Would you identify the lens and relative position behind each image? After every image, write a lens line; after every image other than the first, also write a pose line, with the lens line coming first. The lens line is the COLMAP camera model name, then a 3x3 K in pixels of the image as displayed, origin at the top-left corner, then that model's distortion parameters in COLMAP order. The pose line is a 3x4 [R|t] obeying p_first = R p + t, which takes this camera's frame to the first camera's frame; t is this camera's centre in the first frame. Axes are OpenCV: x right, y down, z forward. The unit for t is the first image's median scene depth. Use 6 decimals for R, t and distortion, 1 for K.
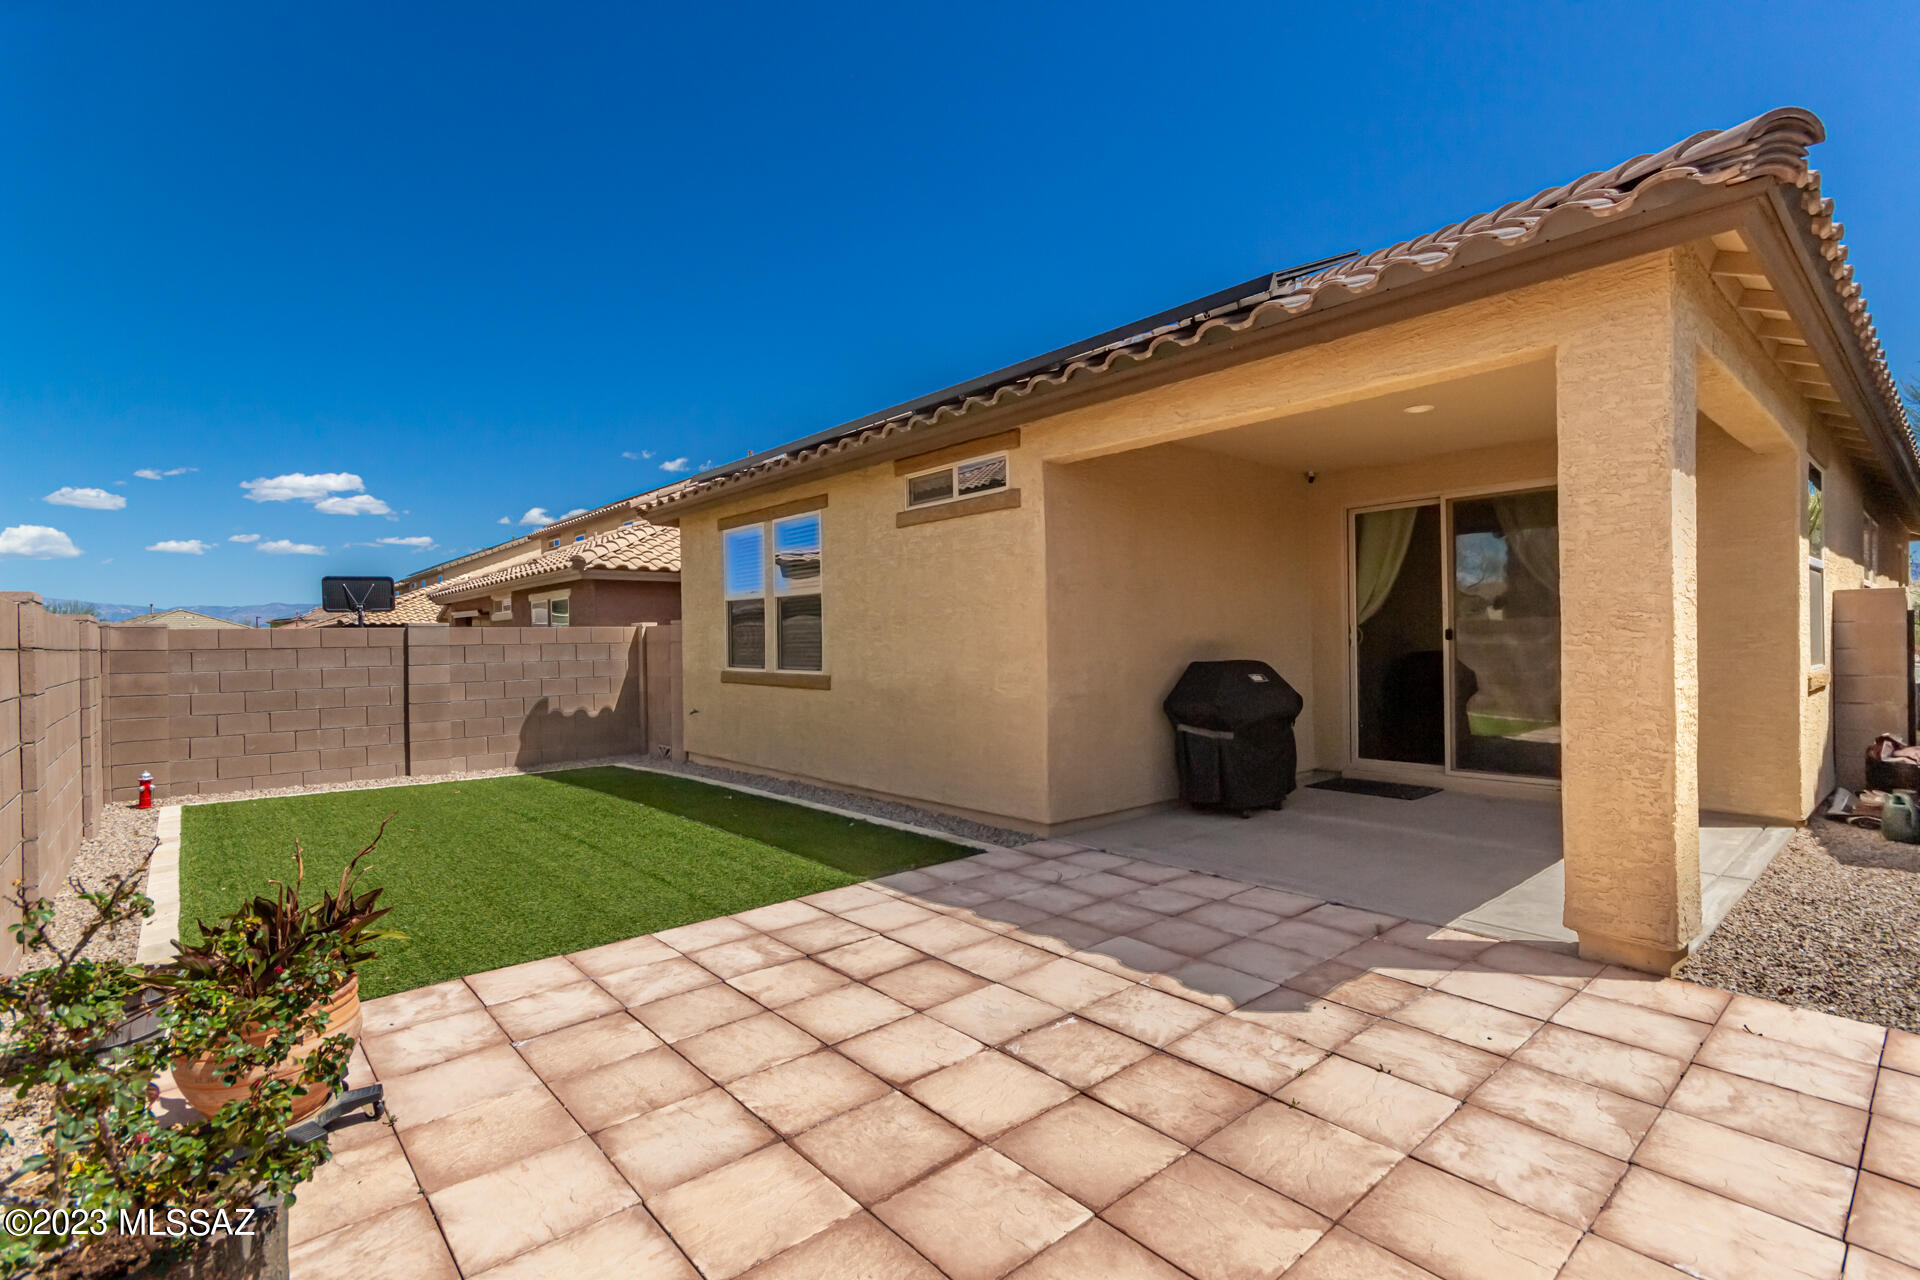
lens RADIAL K [[880.7, 0, 965.1], [0, 880.7, 607.5], [0, 0, 1]] dist [0.001563, 0.000417]
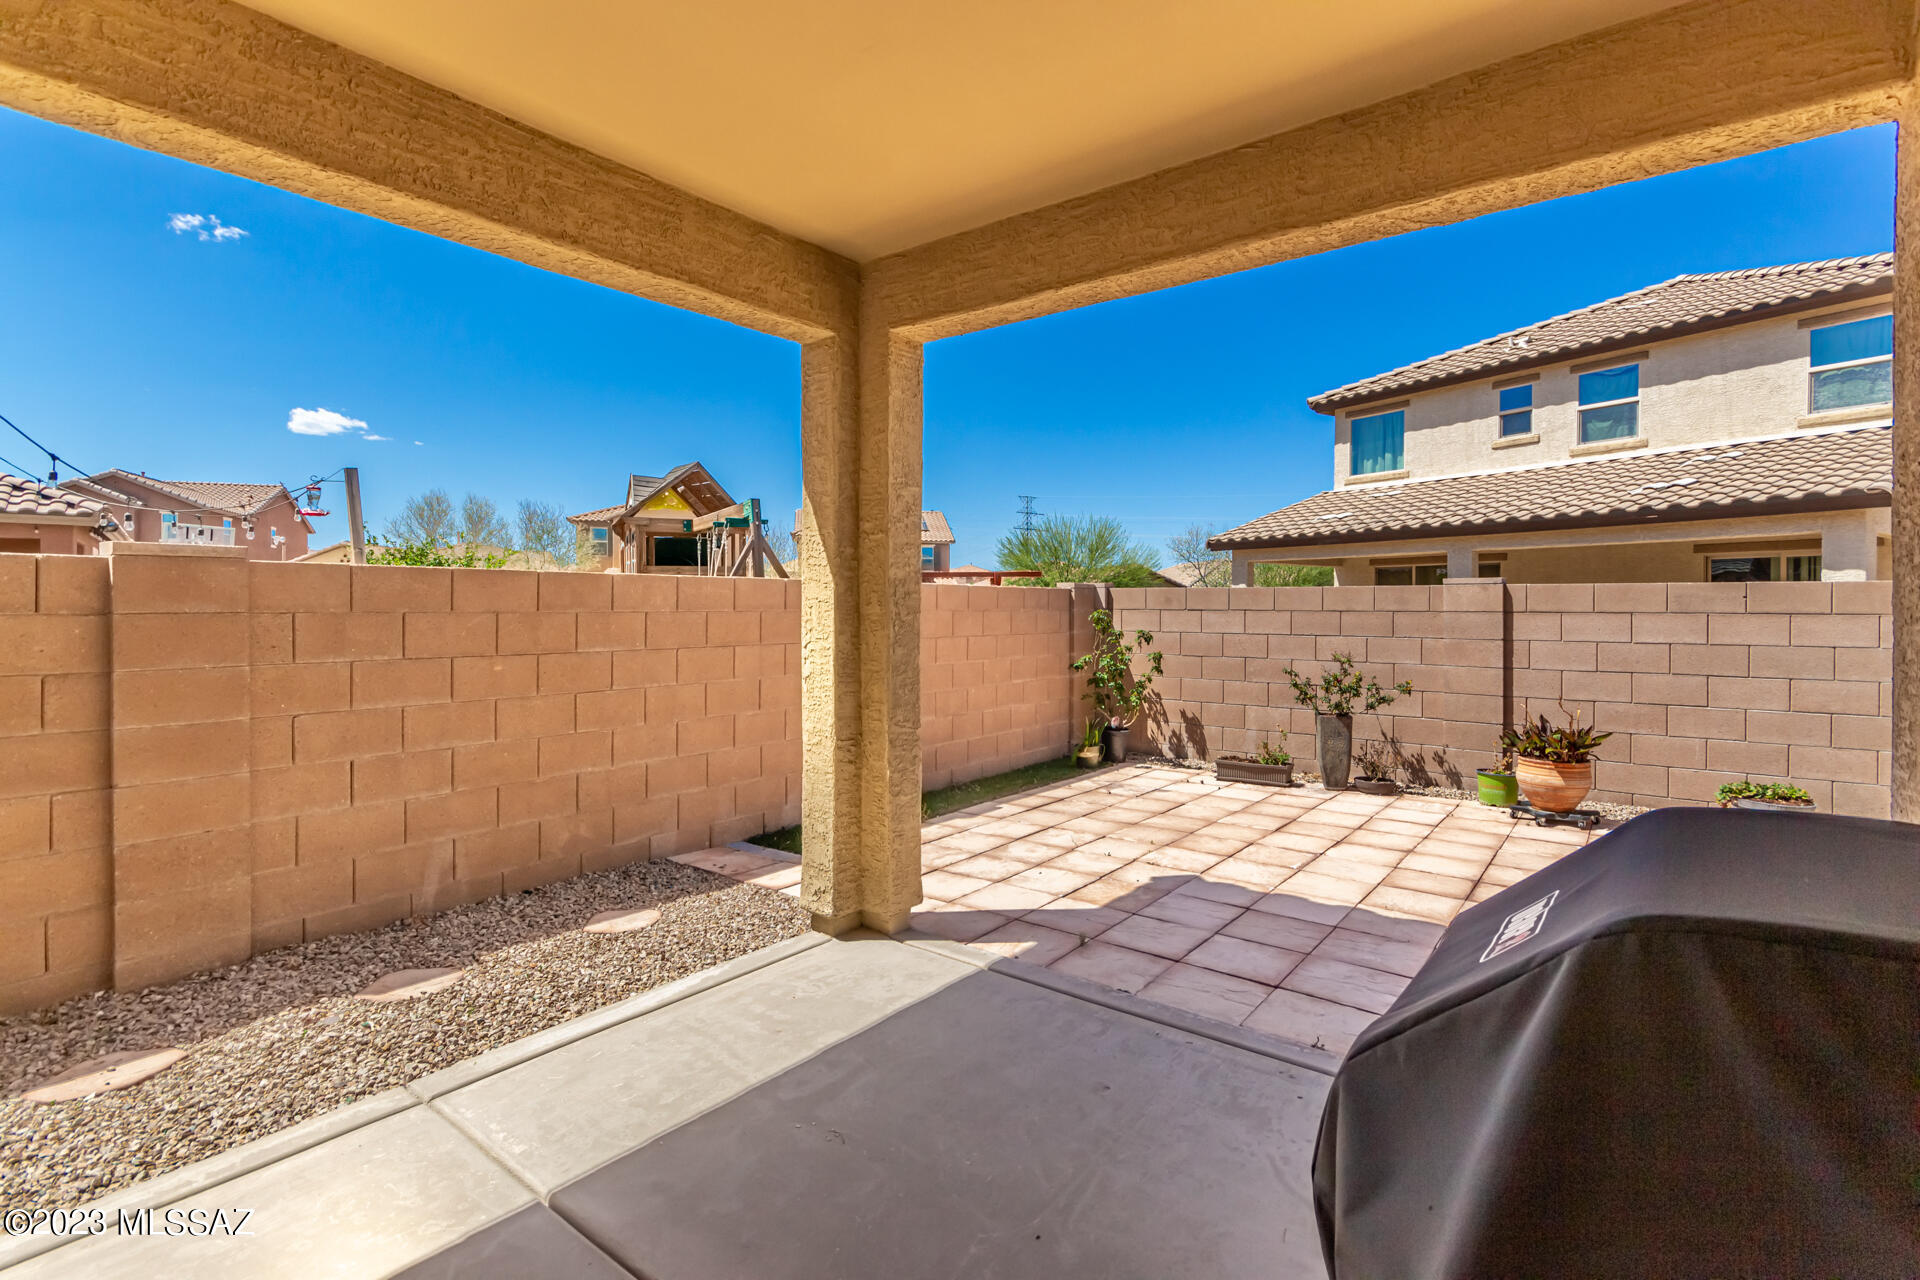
lens RADIAL K [[901.0, 0, 952.4], [0, 901.0, 626.5], [0, 0, 1]] dist [0.001262, 0.000166]
pose [[-0.983810, 0.017784, -0.178331, 0.799429], [0.019665, 0.999768, -0.008790, 0.043273], [0.178133, -0.012154, -0.983931, 1.994745]]
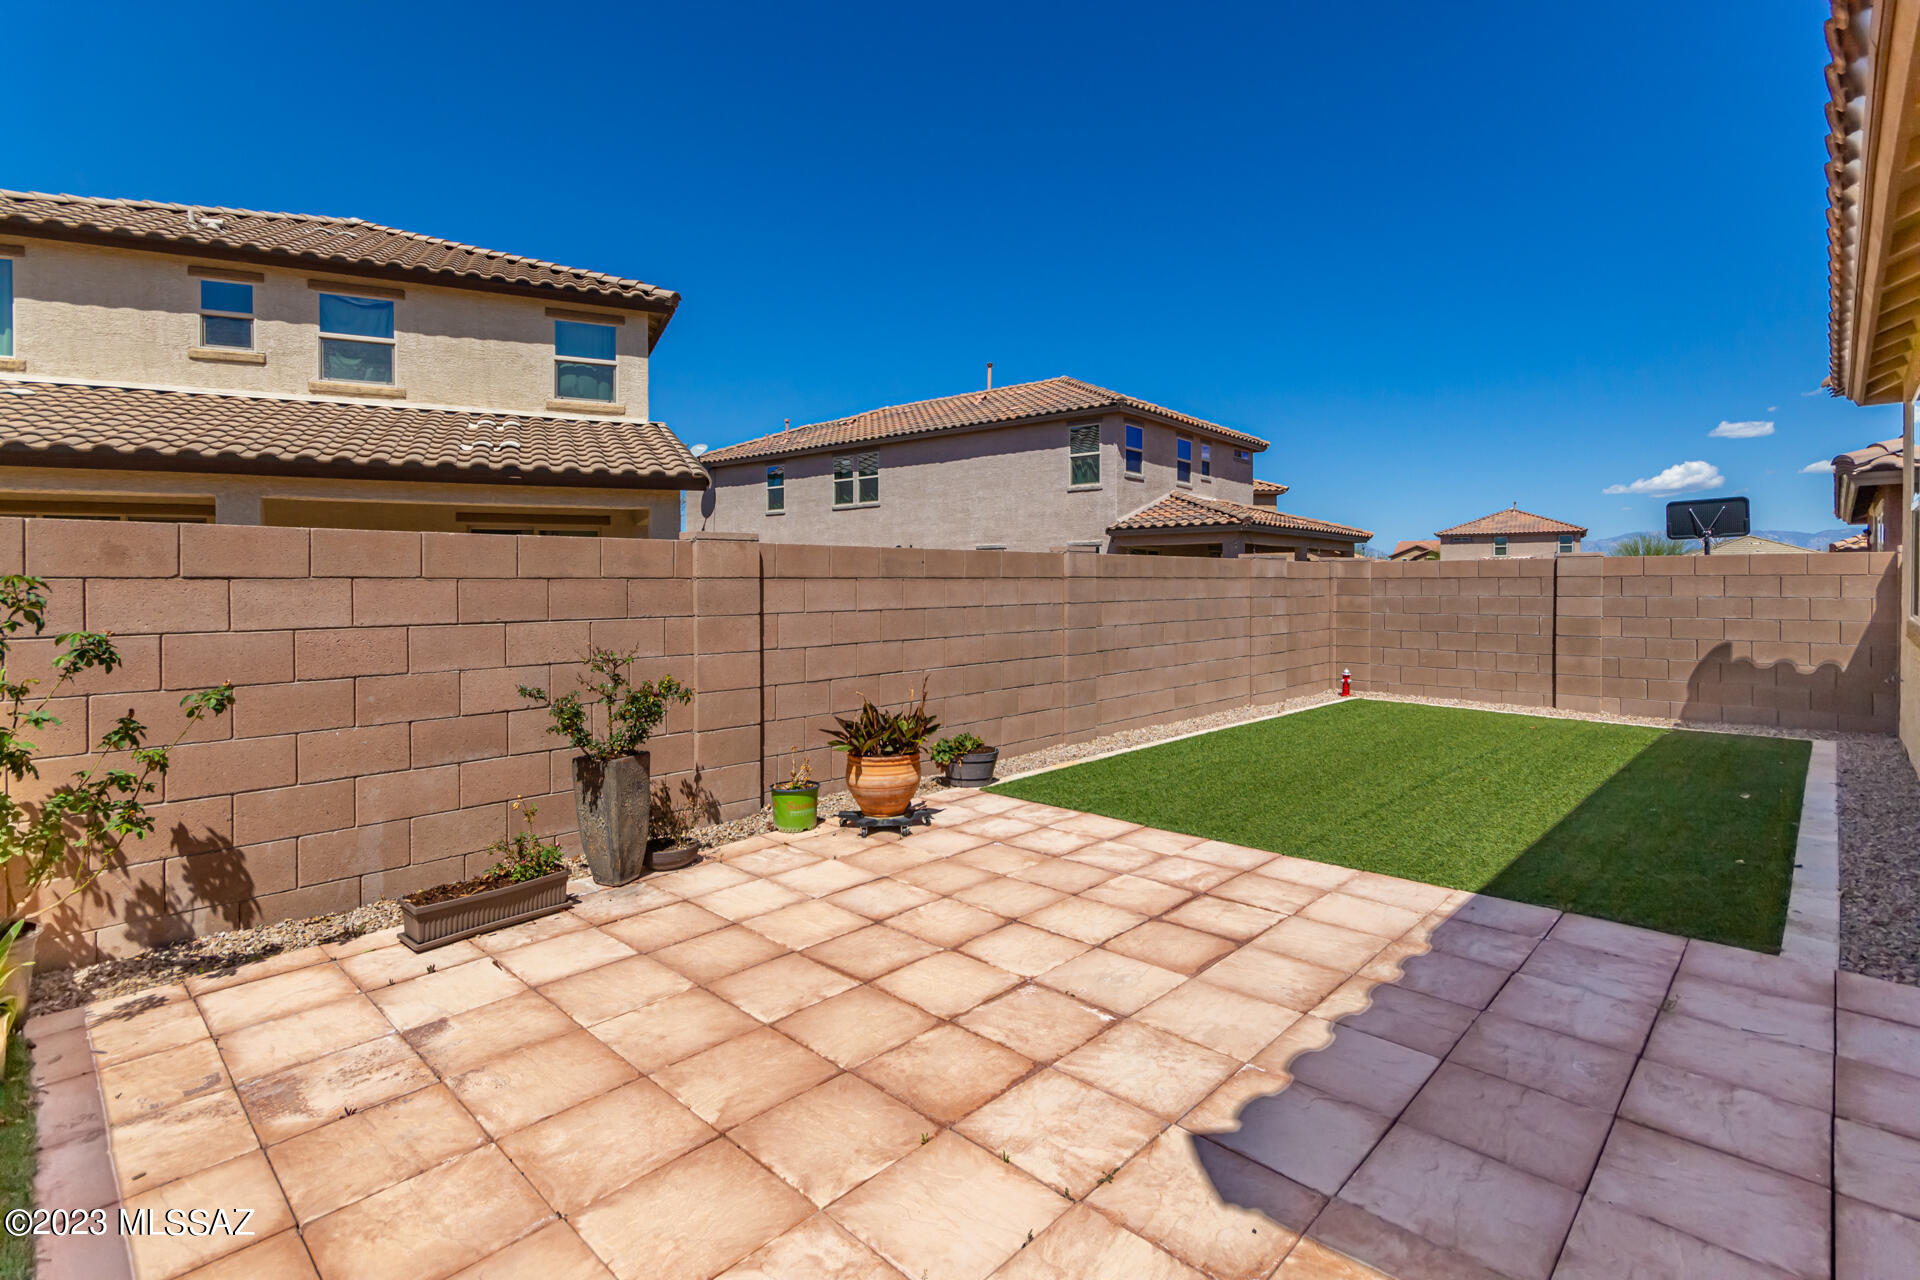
lens RADIAL K [[908.5, 0, 962.3], [0, 908.5, 590.4], [0, 0, 1]] dist [0.002350, -0.000246]
pose [[0.088520, 0.024917, -0.995763, 0.810588], [0.038879, 0.998839, 0.028450, 0.012577], [0.995315, -0.041233, 0.087448, 0.649903]]
